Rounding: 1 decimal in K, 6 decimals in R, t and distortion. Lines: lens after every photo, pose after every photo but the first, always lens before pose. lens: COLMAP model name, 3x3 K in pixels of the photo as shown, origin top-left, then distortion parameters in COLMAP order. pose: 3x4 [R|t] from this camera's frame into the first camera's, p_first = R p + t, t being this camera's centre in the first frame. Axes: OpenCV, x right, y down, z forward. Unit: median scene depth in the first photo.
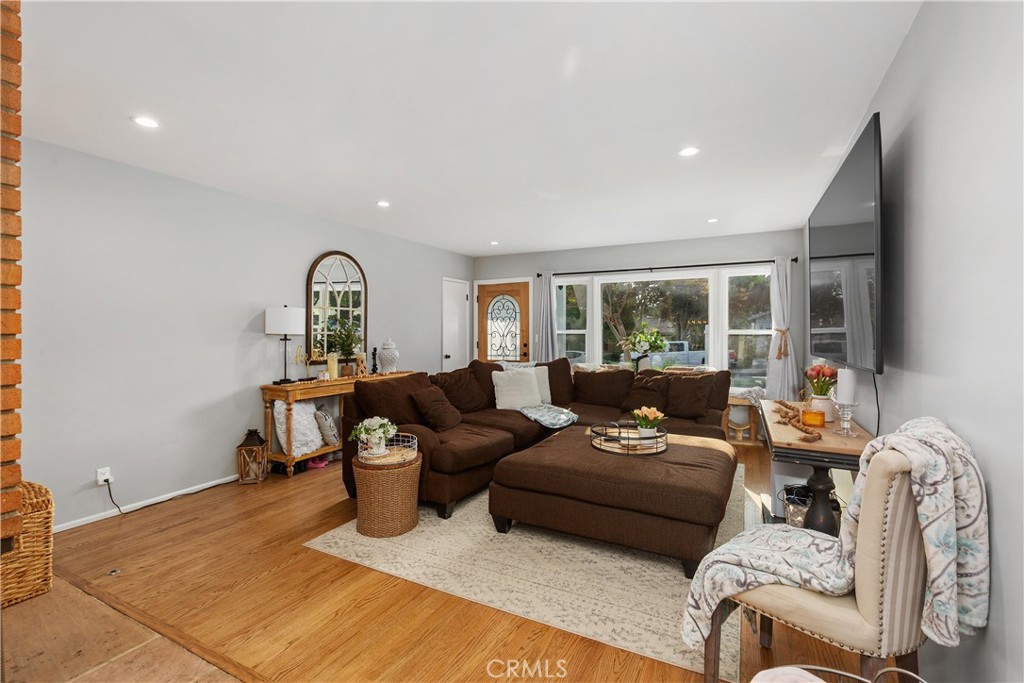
lens RADIAL K [[456.5, 0, 515.0], [0, 456.5, 326.3], [0, 0, 1]] dist [0.002082, -0.000081]
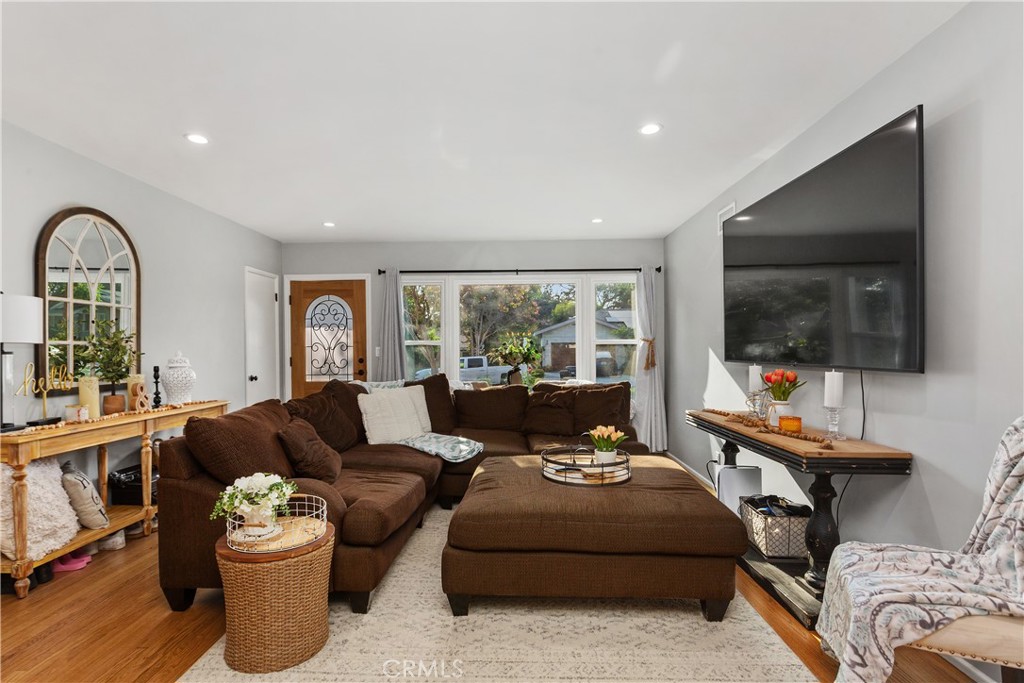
lens RADIAL K [[510.4, 0, 507.8], [0, 510.4, 344.9], [0, 0, 1]] dist [-0.000280, 0.000785]
pose [[0.903679, -0.003408, 0.428197, -0.197668], [0.000609, 0.999978, 0.006673, 0.014433], [-0.428210, -0.005769, 0.903661, 0.160614]]
